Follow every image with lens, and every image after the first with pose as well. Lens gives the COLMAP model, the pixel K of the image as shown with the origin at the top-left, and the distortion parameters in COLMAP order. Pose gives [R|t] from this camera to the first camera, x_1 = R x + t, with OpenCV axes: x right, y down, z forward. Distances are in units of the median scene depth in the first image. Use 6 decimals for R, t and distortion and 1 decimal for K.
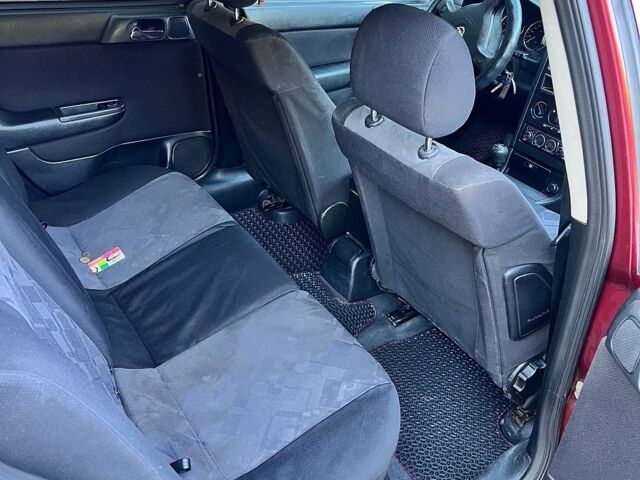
lens RADIAL K [[614.9, 0, 320.0], [0, 614.9, 240.0], [0, 0, 1]] dist [0.110594, -0.266303]
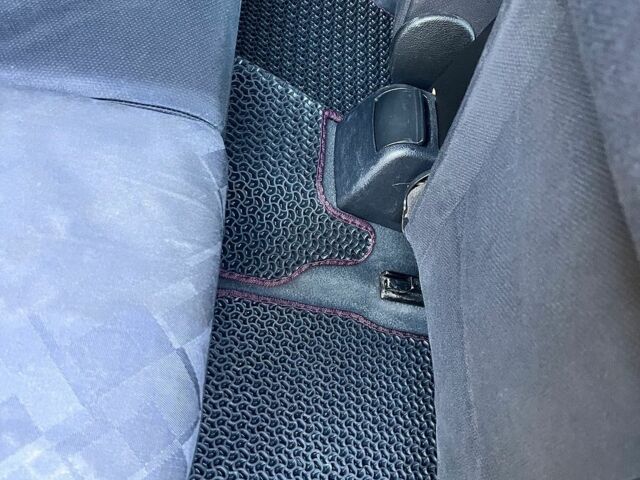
lens RADIAL K [[614.9, 0, 320.0], [0, 614.9, 240.0], [0, 0, 1]] dist [0.110594, -0.266303]
pose [[0.766019, 0.642595, -0.016933, 0.064077], [-0.604058, 0.728588, 0.322914, -0.031153], [0.219841, -0.237130, 0.946277, 0.543449]]
